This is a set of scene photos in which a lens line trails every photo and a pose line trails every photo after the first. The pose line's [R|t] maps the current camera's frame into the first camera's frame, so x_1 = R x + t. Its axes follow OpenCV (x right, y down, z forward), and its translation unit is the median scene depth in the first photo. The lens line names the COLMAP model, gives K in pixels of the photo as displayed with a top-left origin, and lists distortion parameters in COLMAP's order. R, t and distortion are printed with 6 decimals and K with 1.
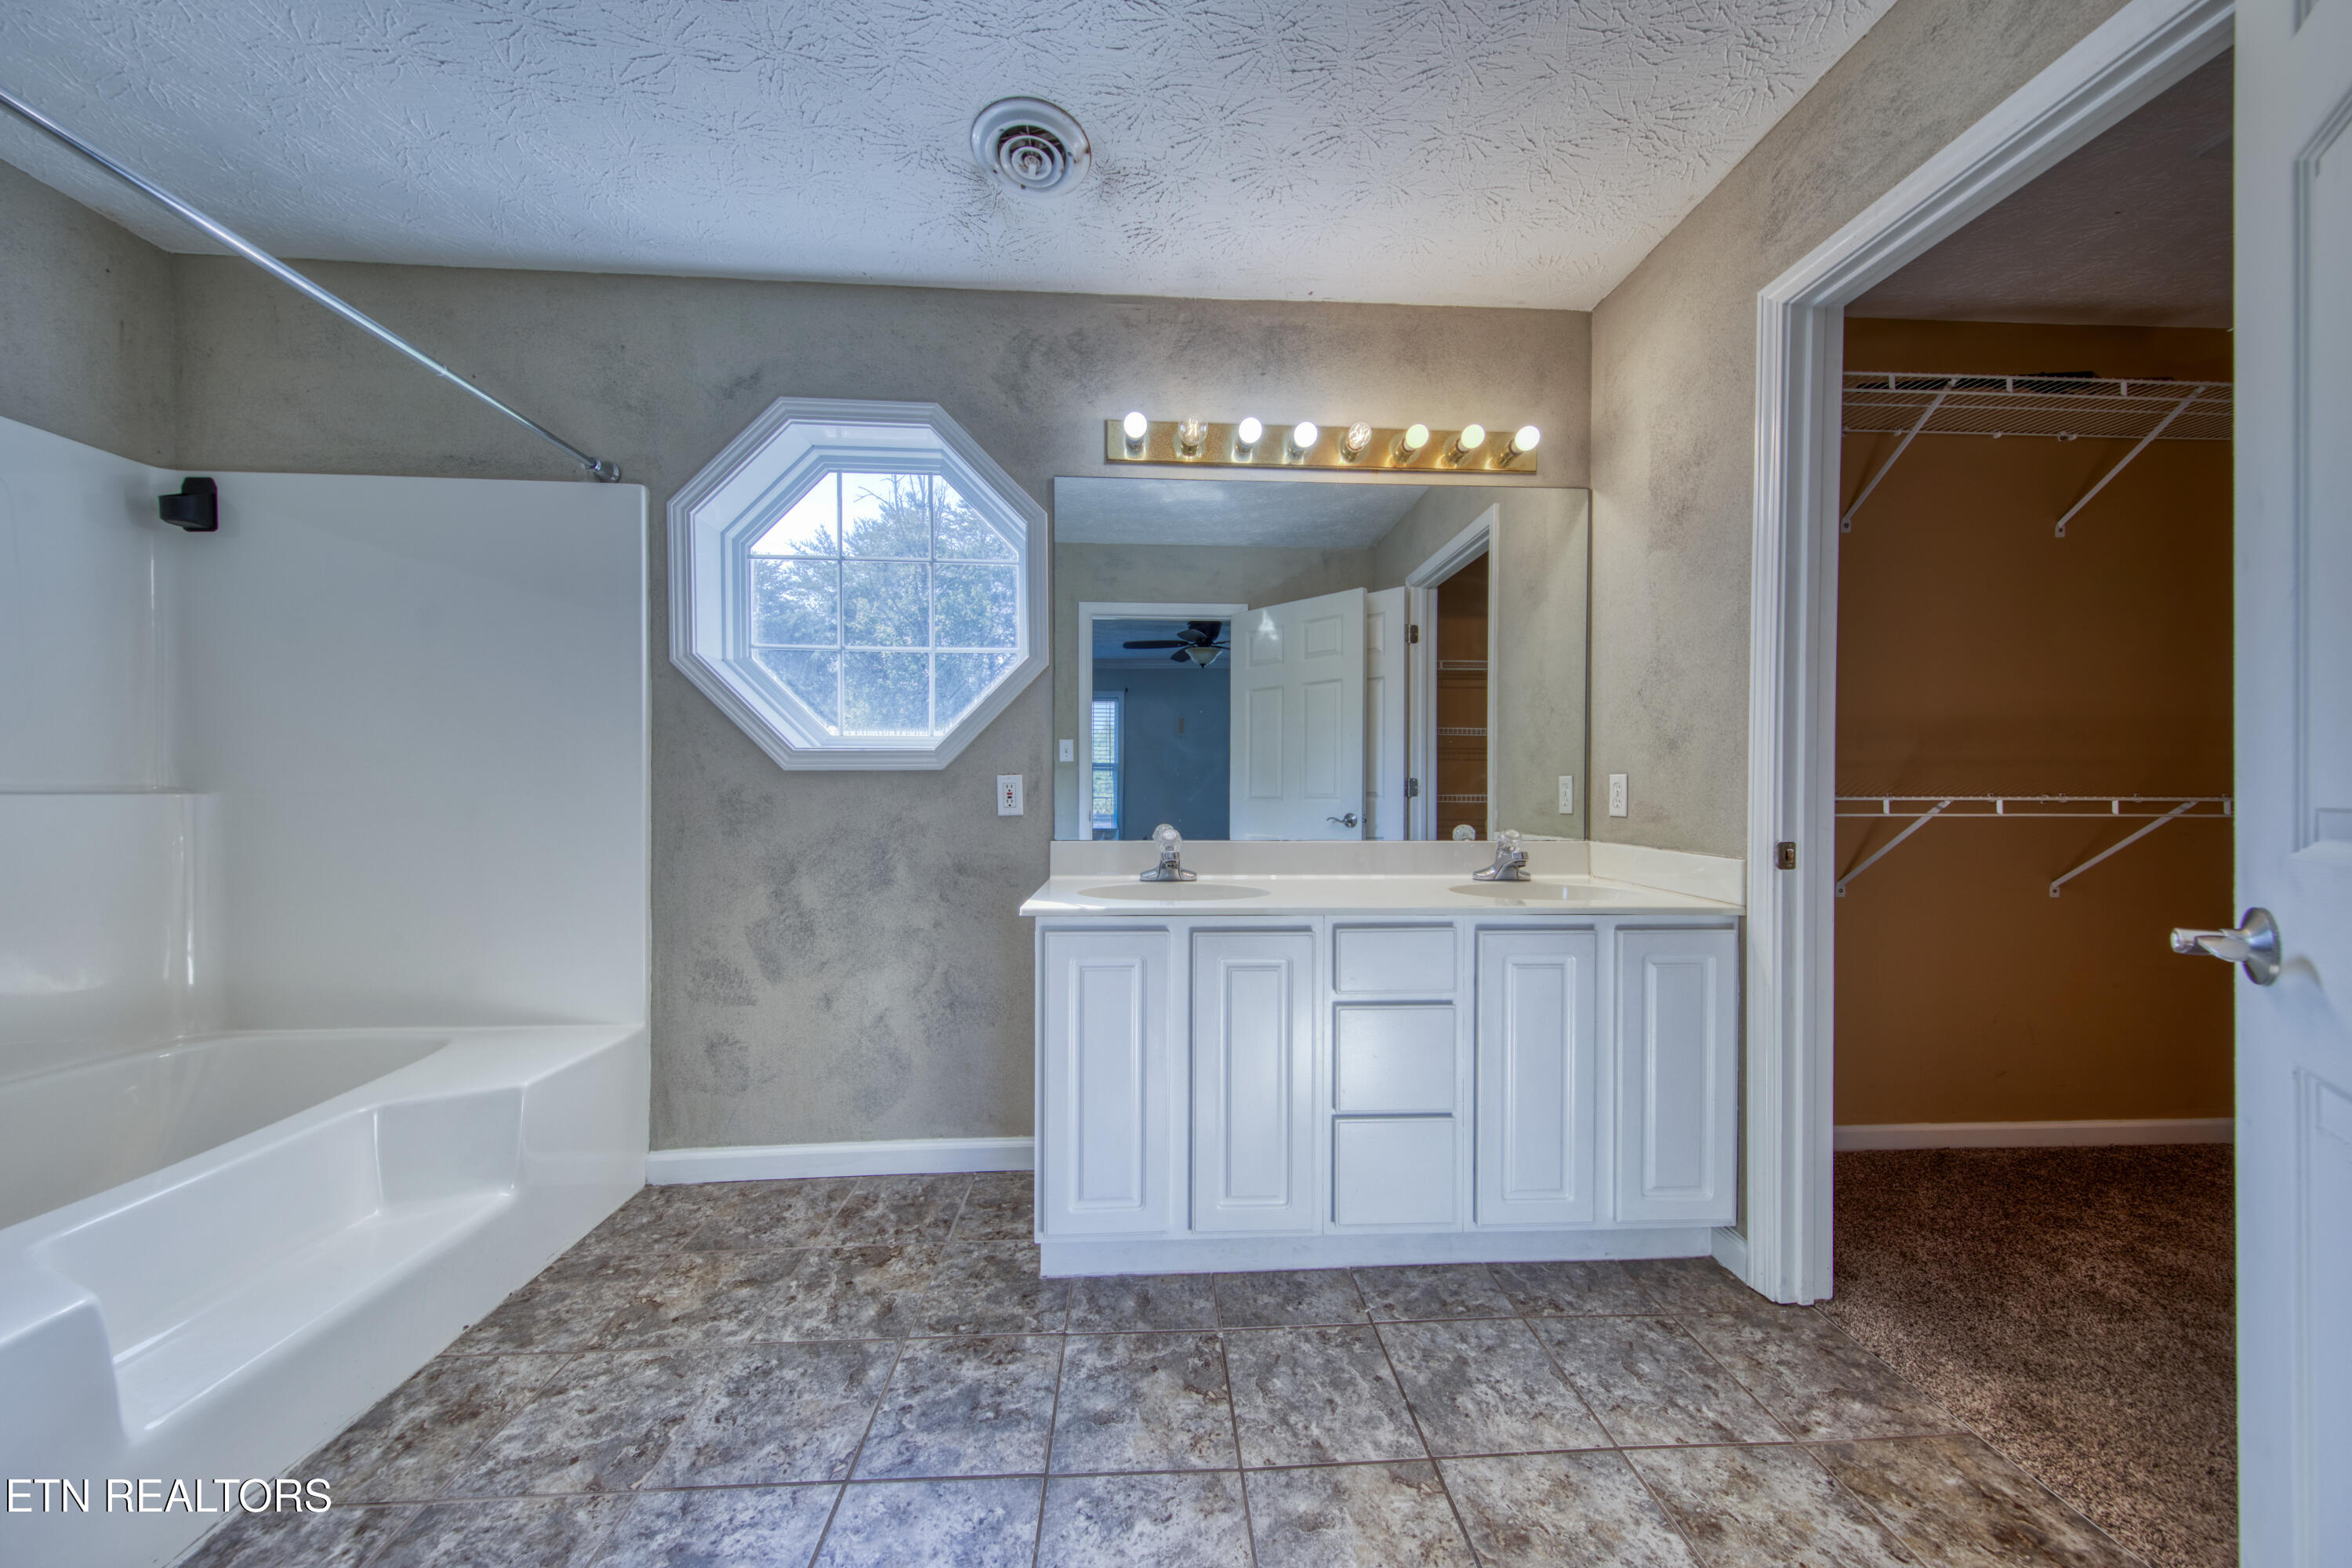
lens RADIAL K [[758.1, 0, 1185.7], [0, 758.1, 798.0], [0, 0, 1]] dist [0.008943, -0.001230]
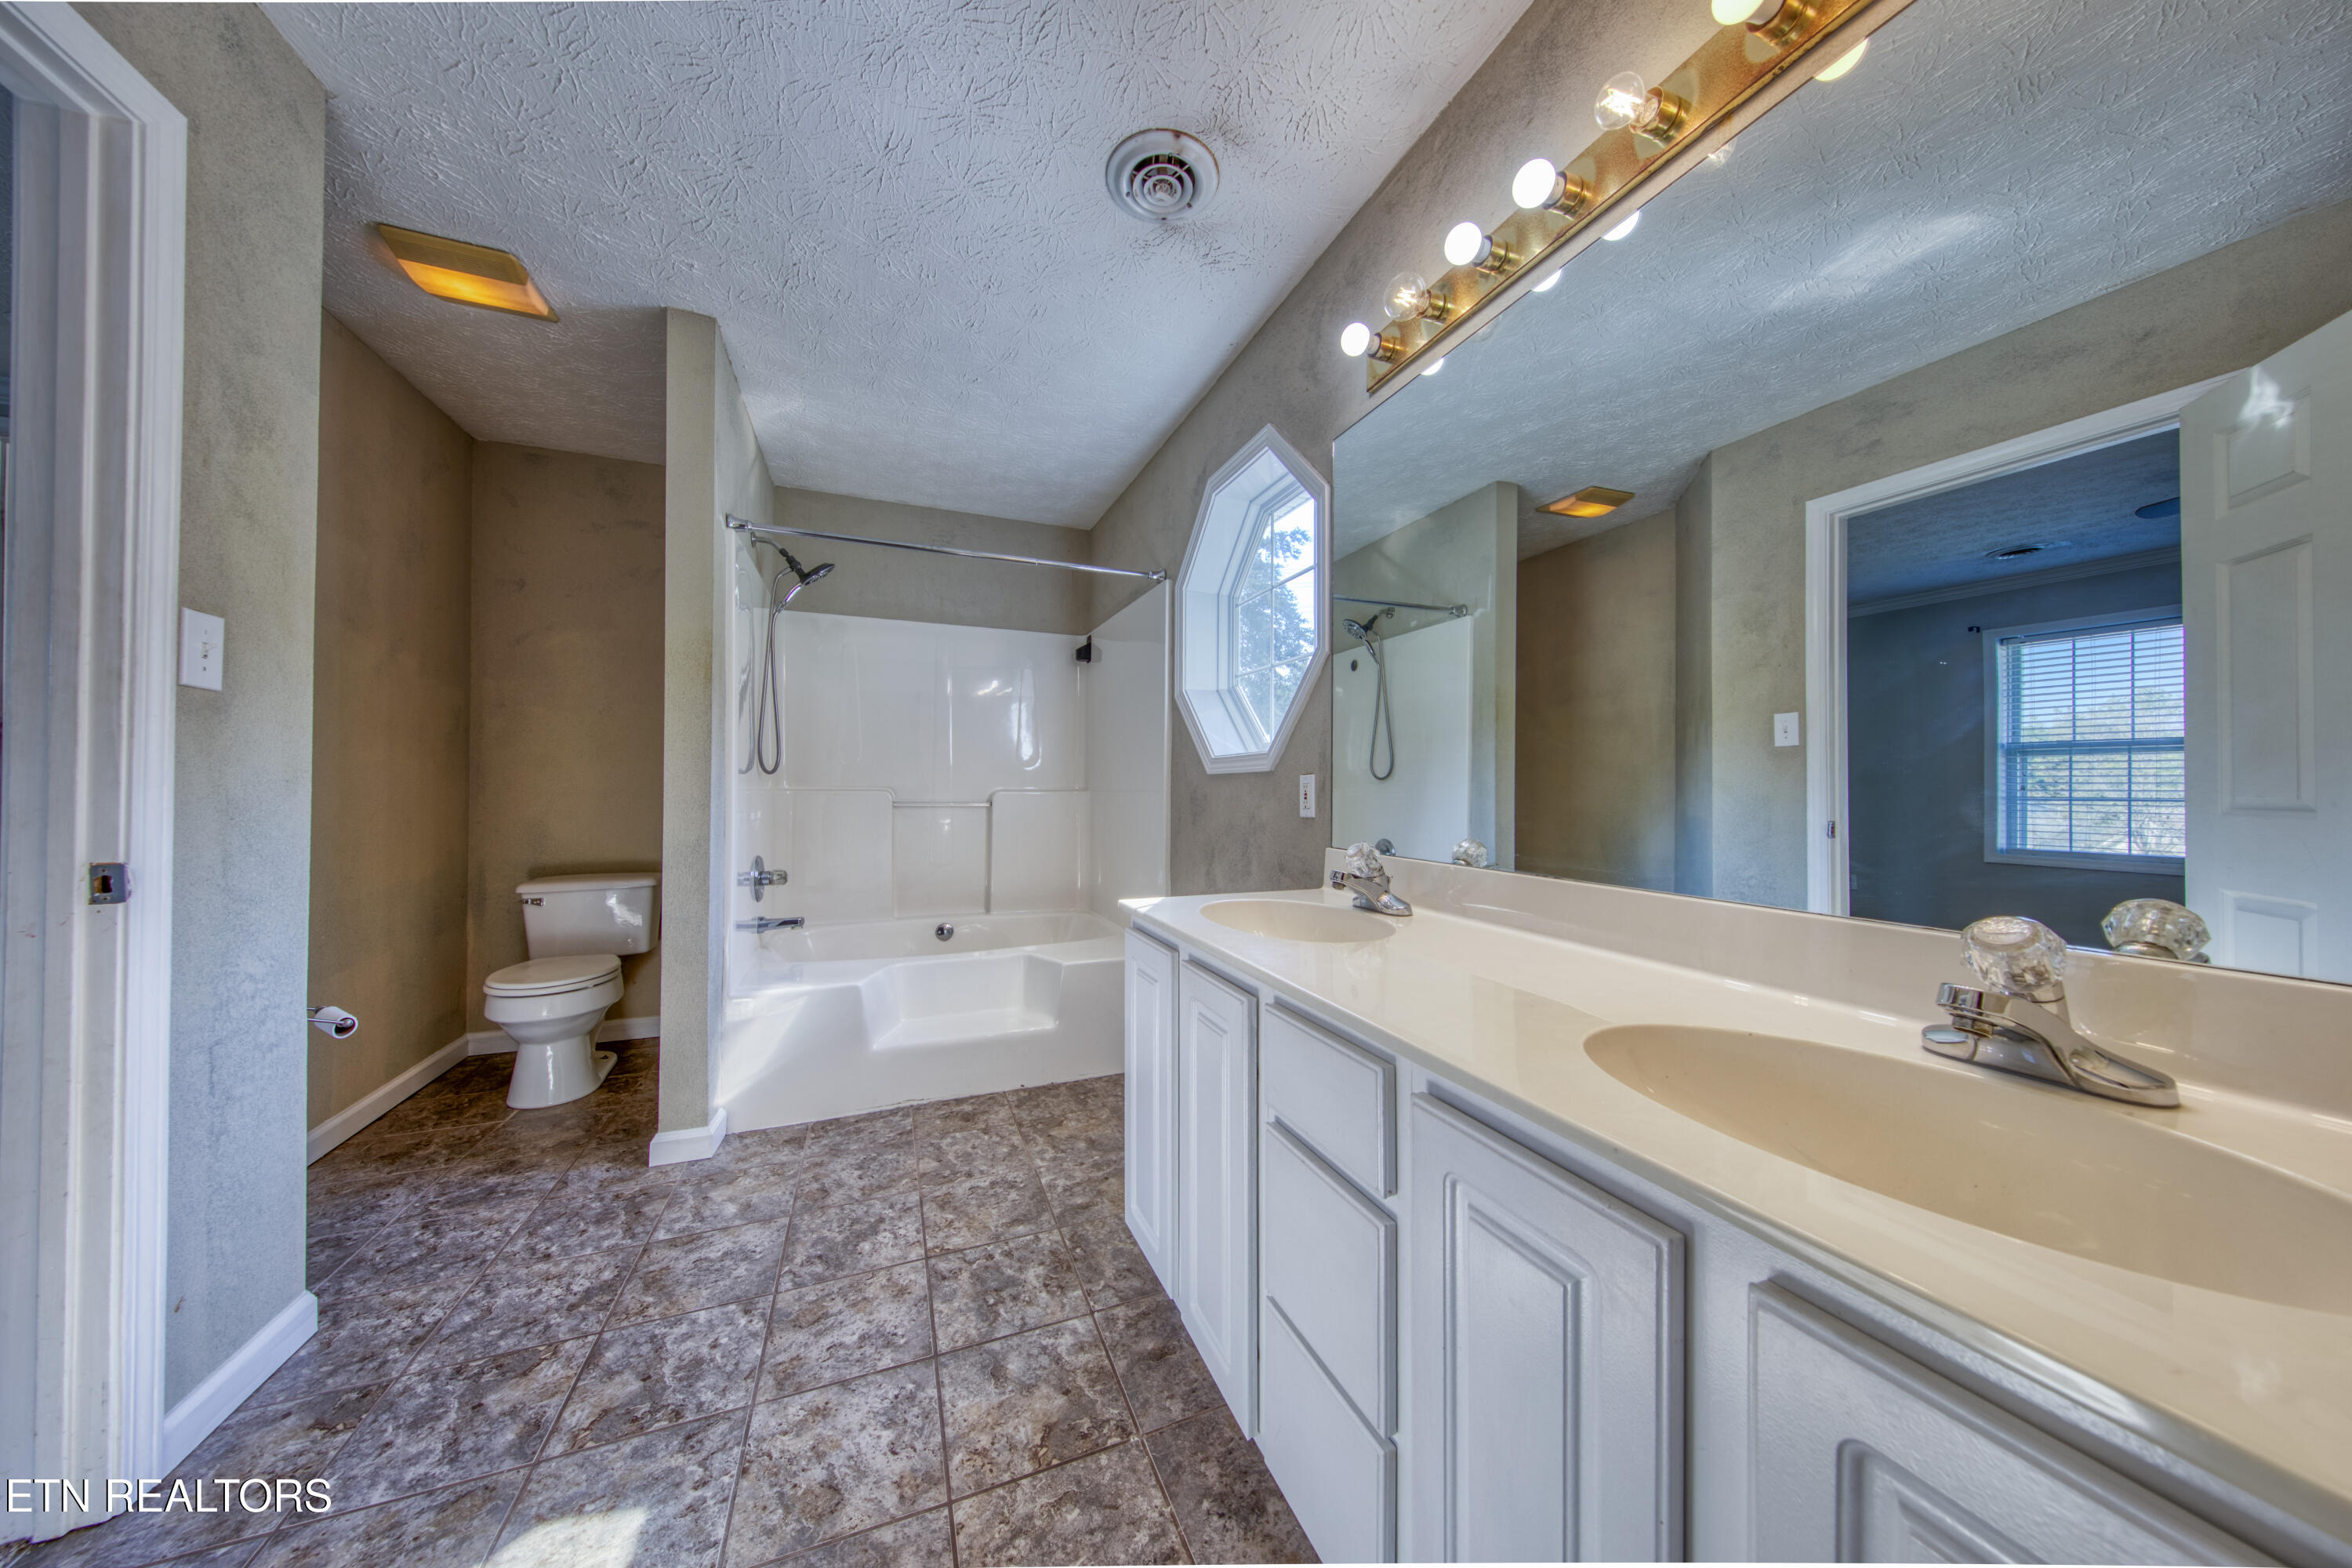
lens RADIAL K [[758.1, 0, 1188.0], [0, 758.1, 781.1], [0, 0, 1]] dist [0.008943, -0.001230]
pose [[0.309940, -0.004772, -0.950744, 0.959313], [-0.006258, 0.999955, -0.007059, -0.023448], [0.950735, 0.008138, 0.309897, 0.863408]]
